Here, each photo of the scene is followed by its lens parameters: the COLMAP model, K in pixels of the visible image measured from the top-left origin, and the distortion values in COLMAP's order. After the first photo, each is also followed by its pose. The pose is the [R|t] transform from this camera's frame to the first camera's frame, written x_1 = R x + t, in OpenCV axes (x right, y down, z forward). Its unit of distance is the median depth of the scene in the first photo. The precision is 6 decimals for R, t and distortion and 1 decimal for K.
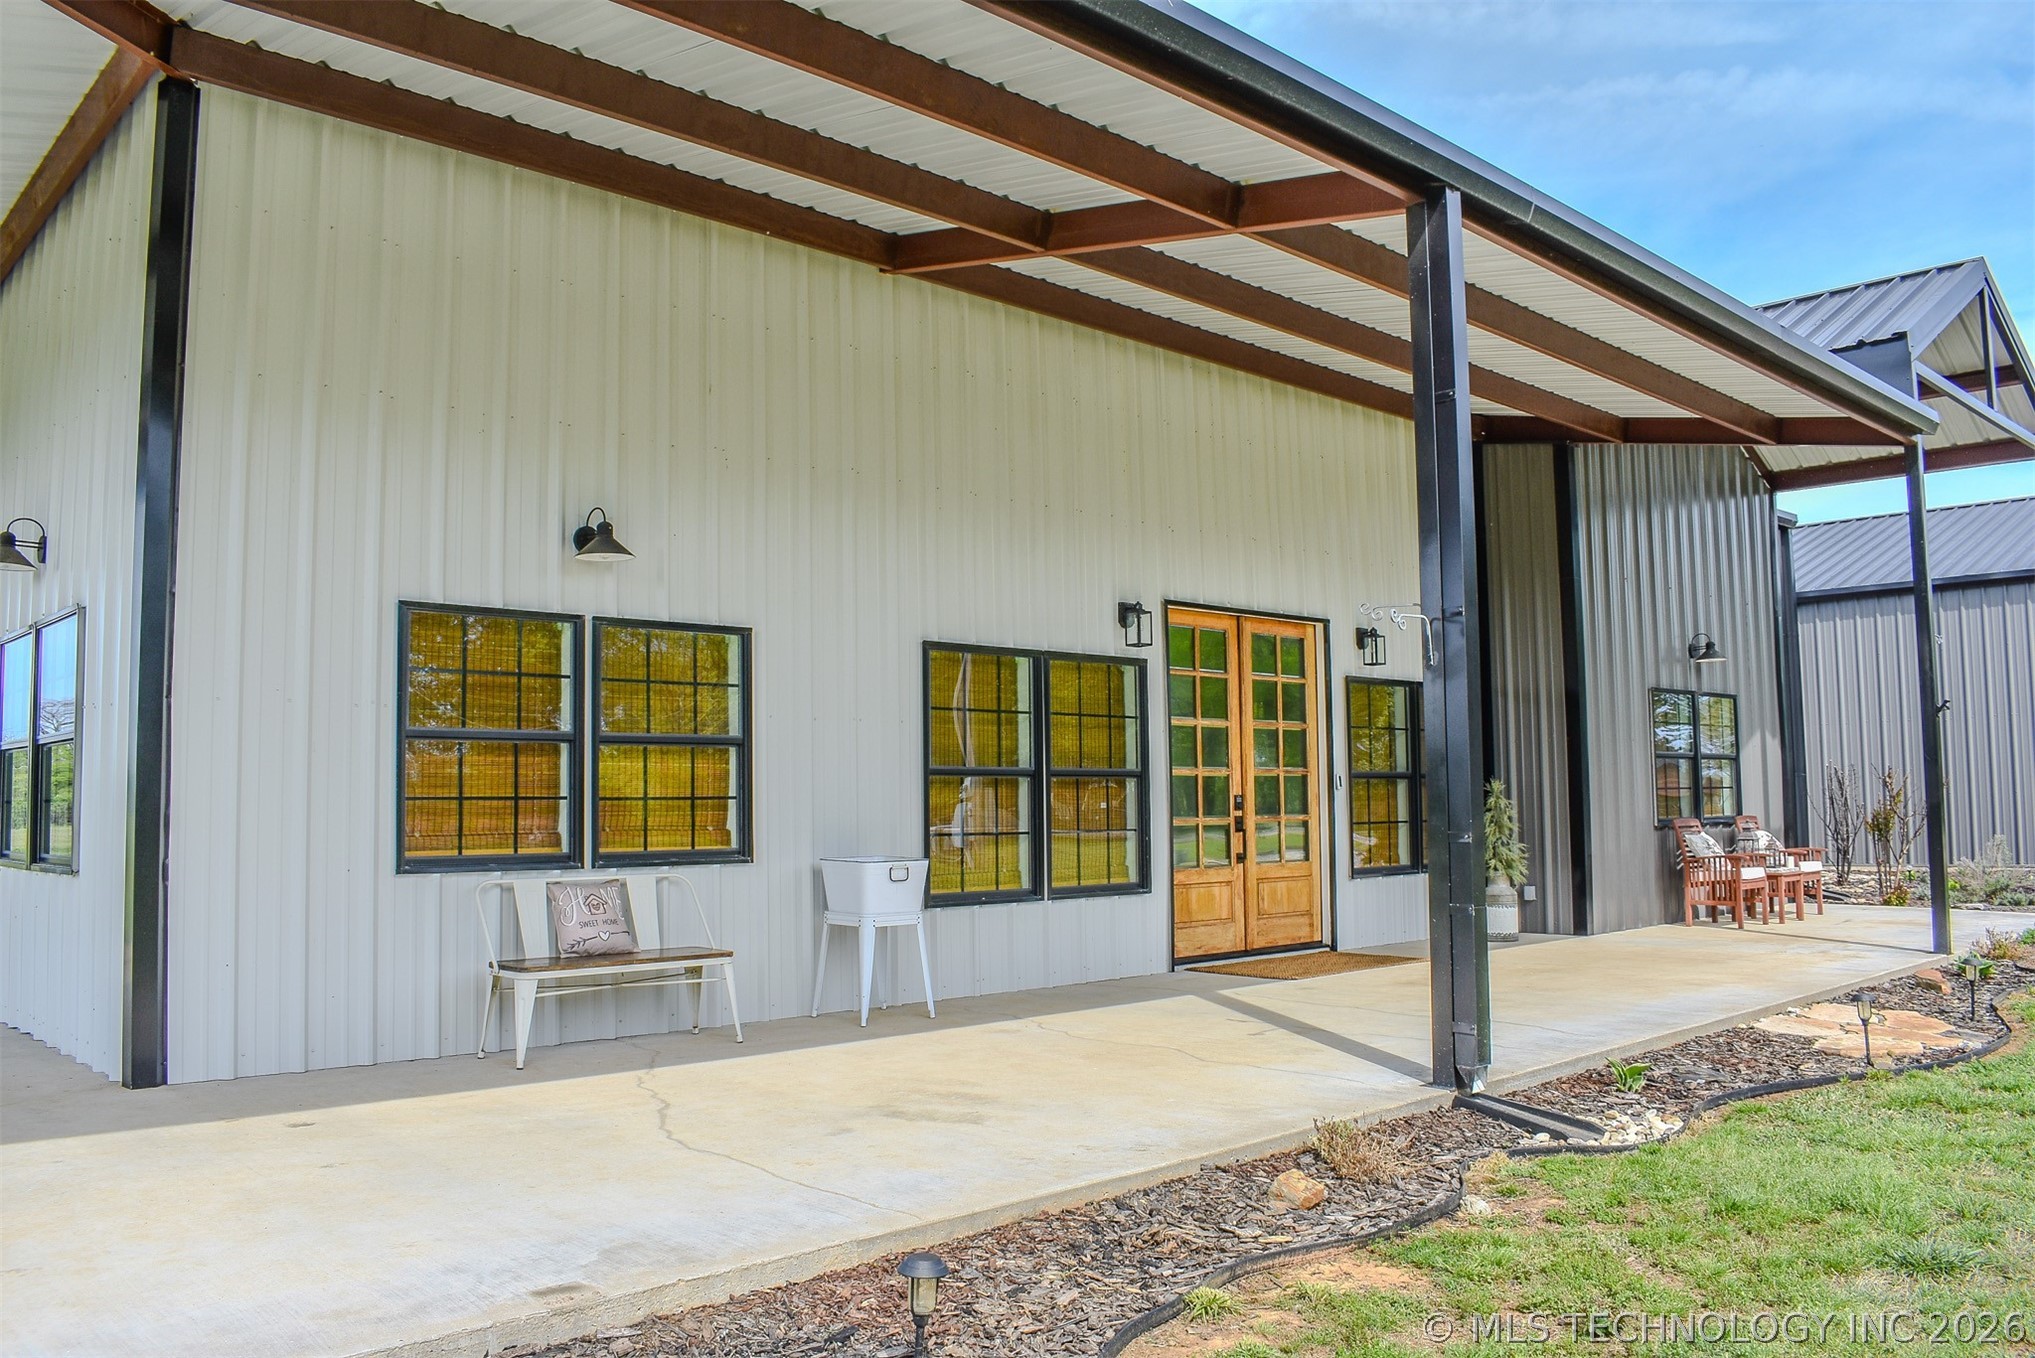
lens RADIAL K [[1581.9, 0, 999.9], [0, 1581.9, 684.9], [0, 0, 1]] dist [-0.138187, 0.111579]
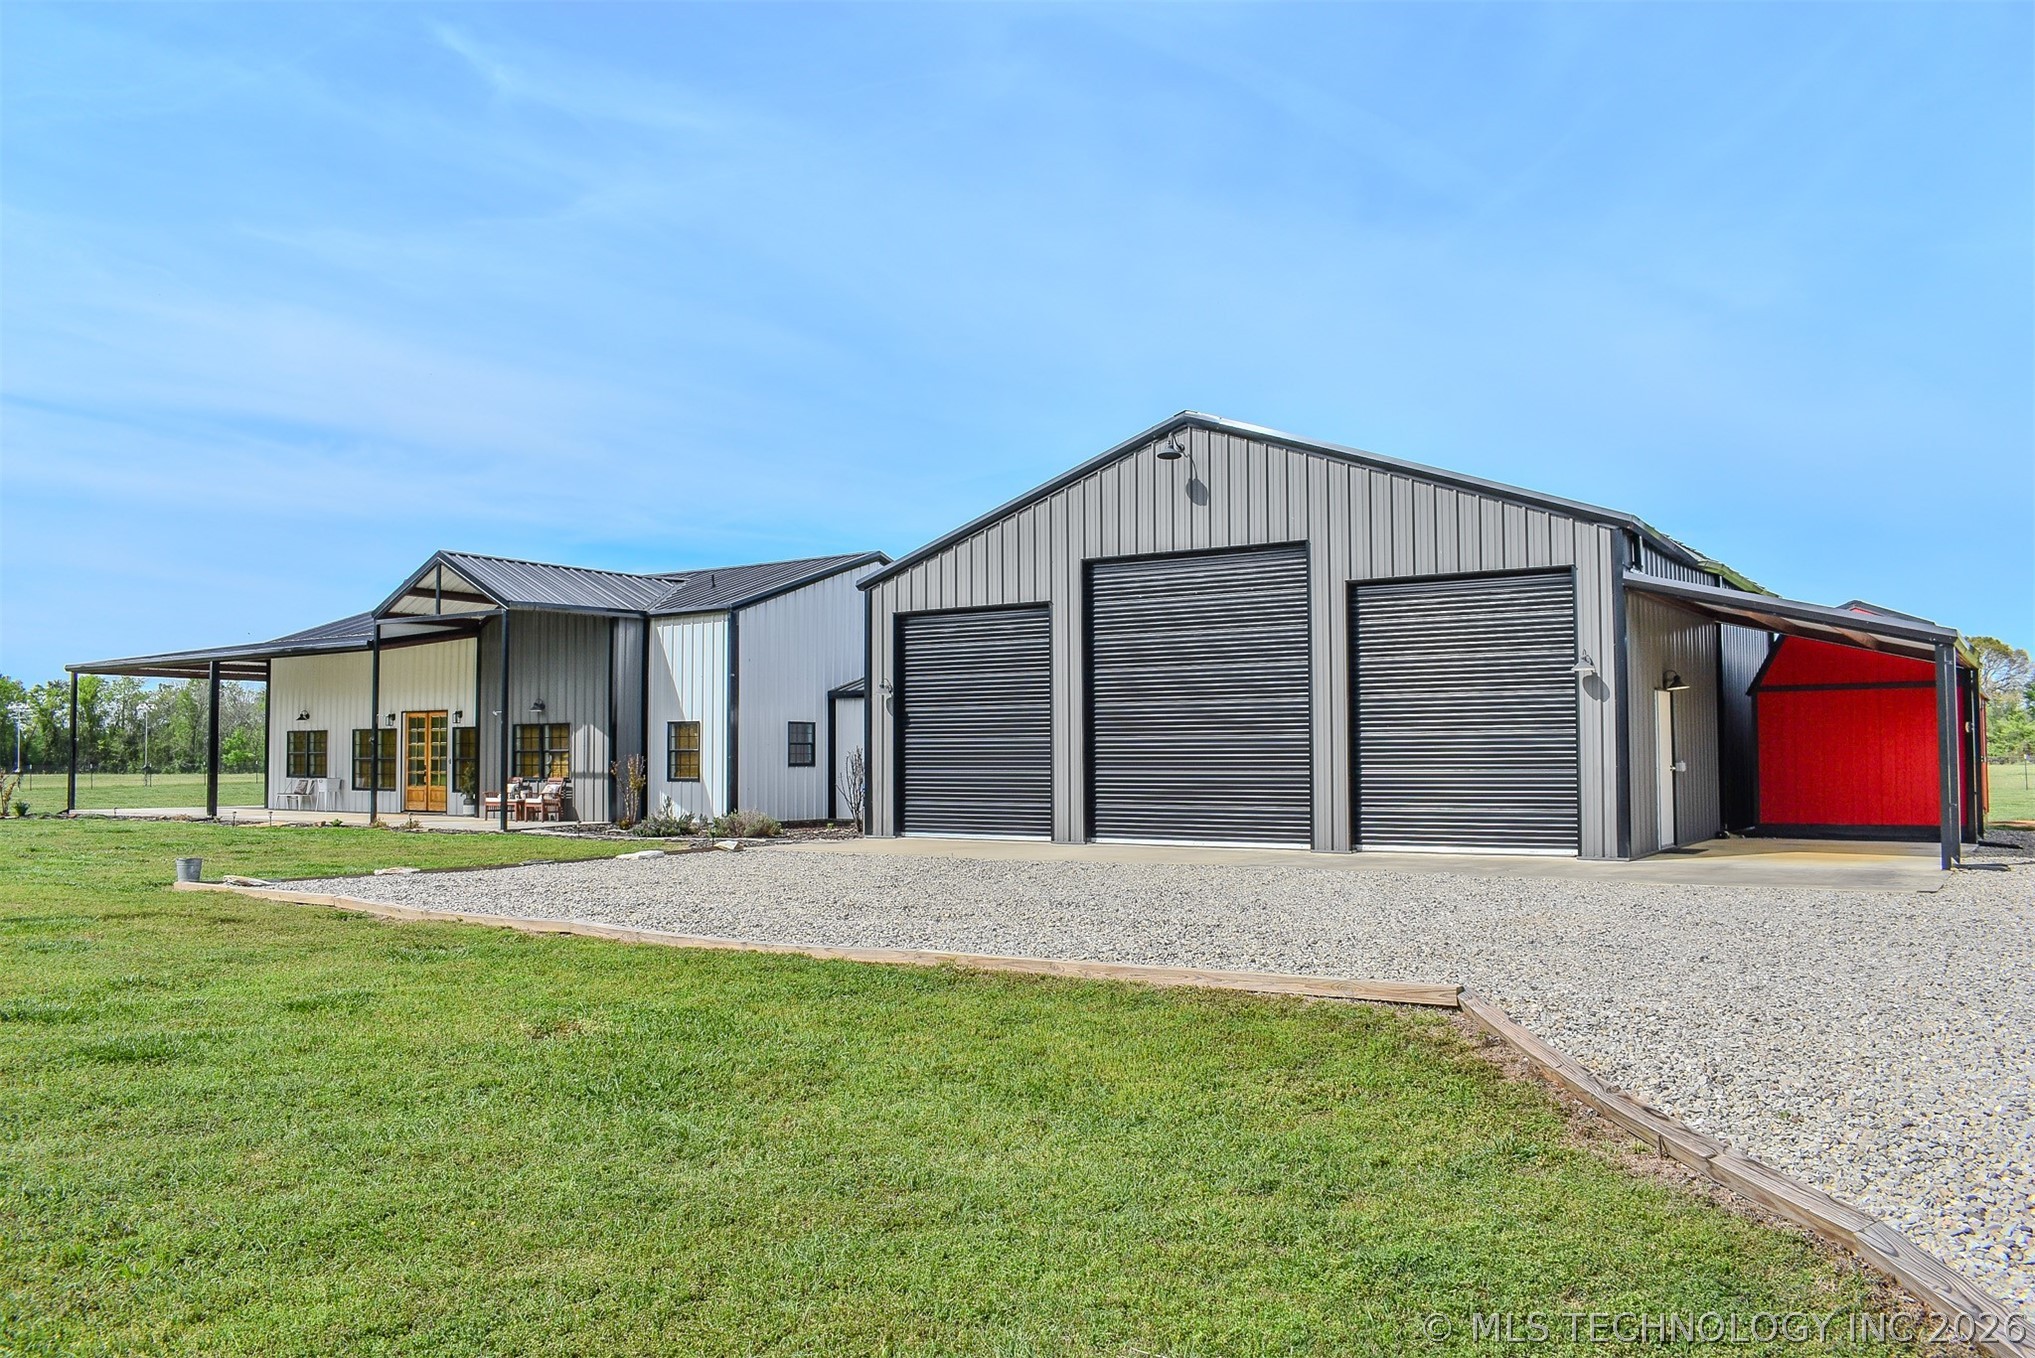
lens RADIAL K [[1581.9, 0, 999.9], [0, 1581.9, 684.9], [0, 0, 1]] dist [-0.138187, 0.111579]
pose [[0.212626, -0.035934, -0.976473, 3.755335], [0.076050, 0.996901, -0.020126, 0.059711], [0.974170, -0.069982, 0.214700, 1.514238]]
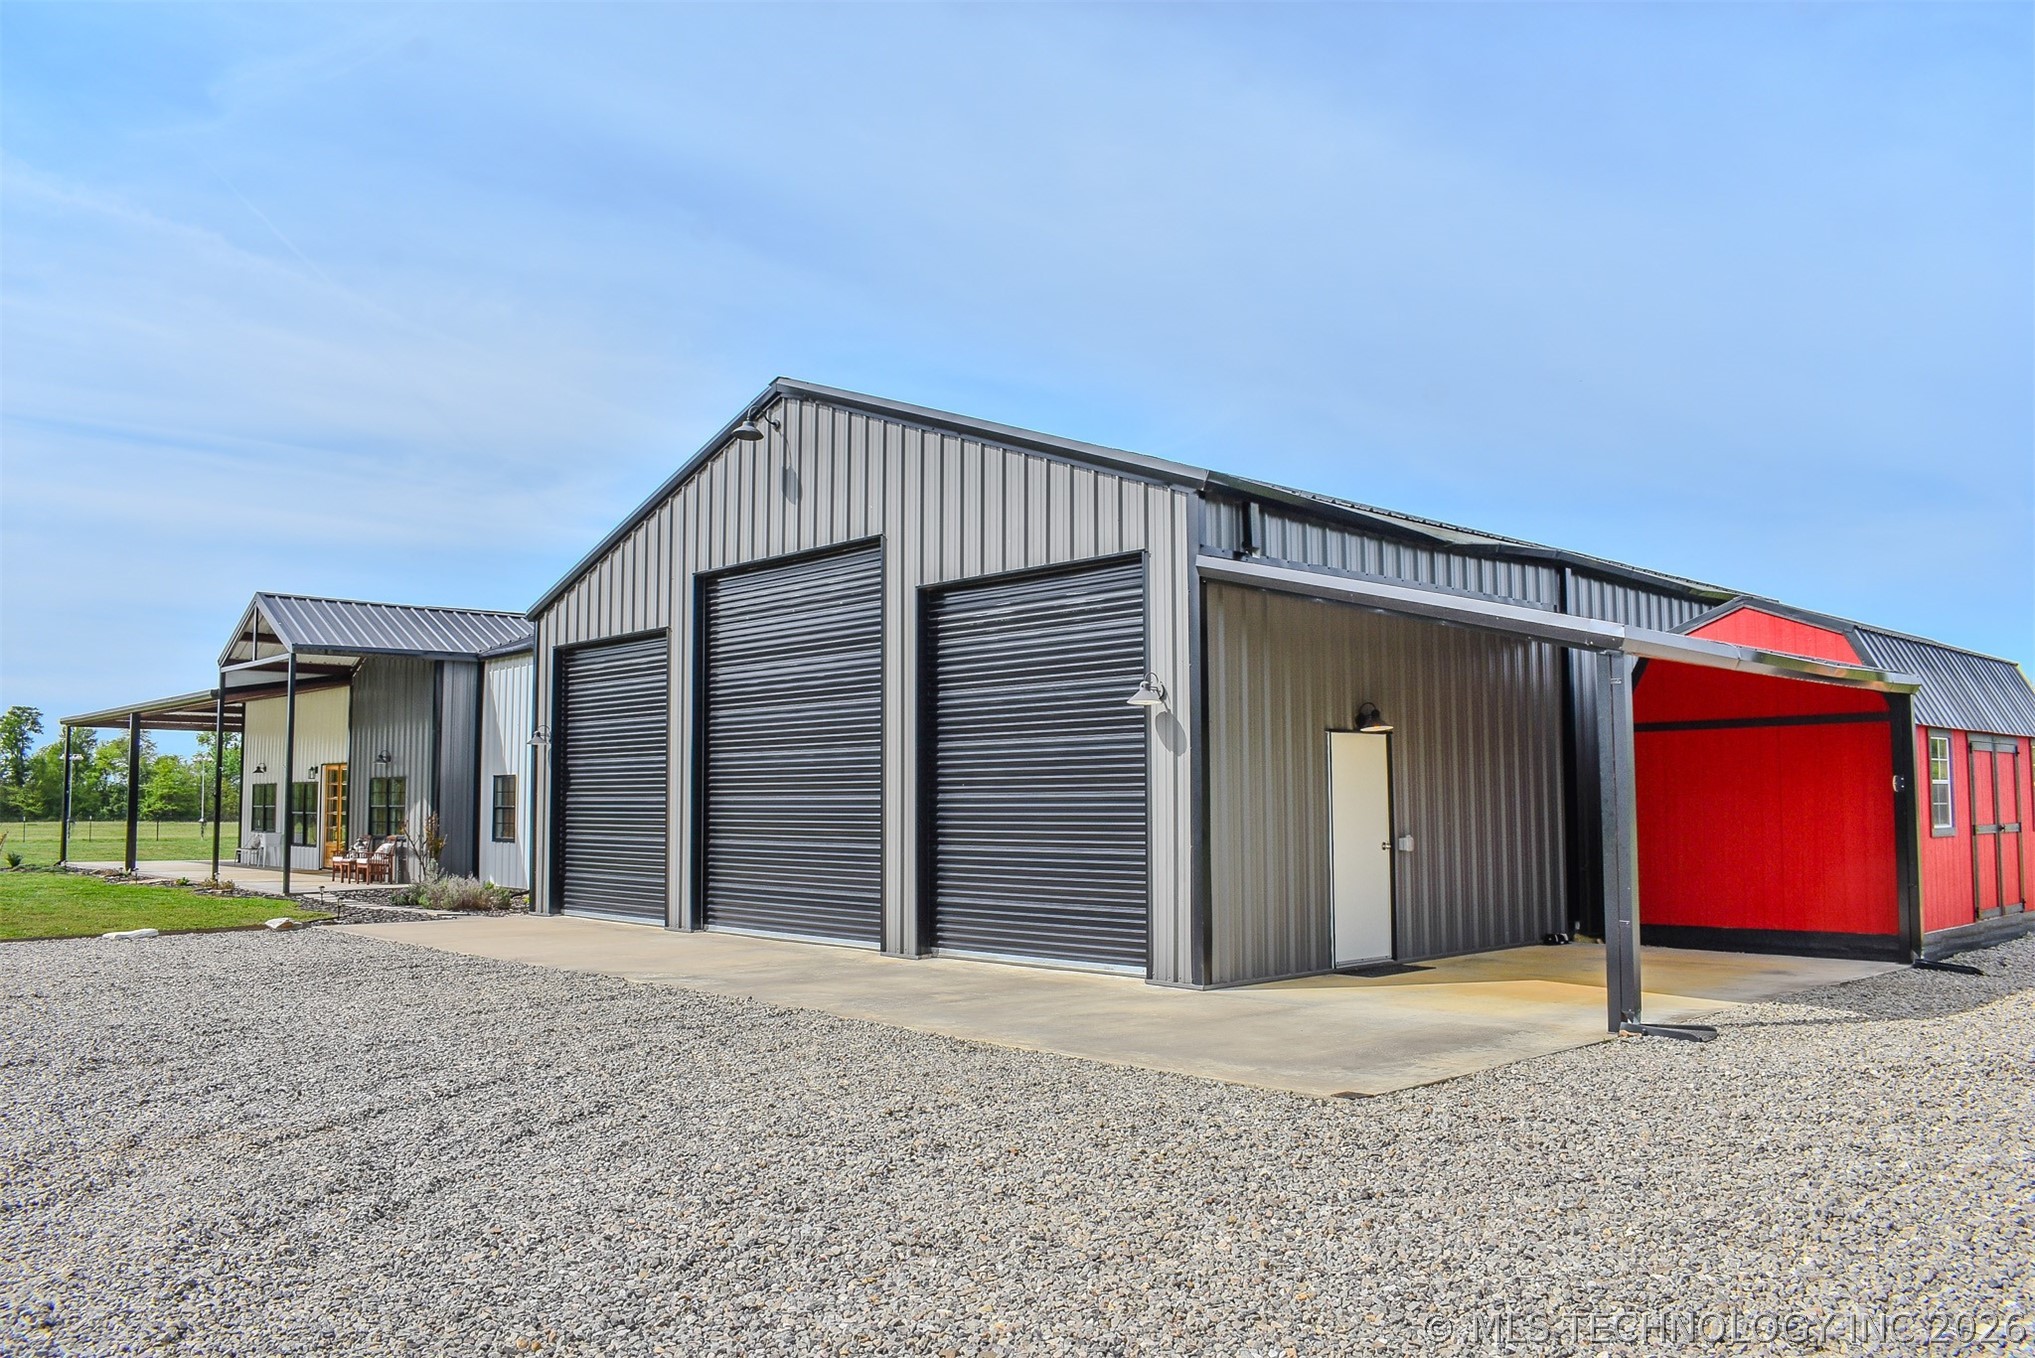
lens RADIAL K [[1581.9, 0, 999.9], [0, 1581.9, 684.9], [0, 0, 1]] dist [-0.138187, 0.111579]
pose [[-0.002688, -0.066725, -0.997768, 3.390074], [0.078825, 0.994653, -0.066729, 0.113804], [0.996885, -0.078828, 0.002586, 2.400101]]
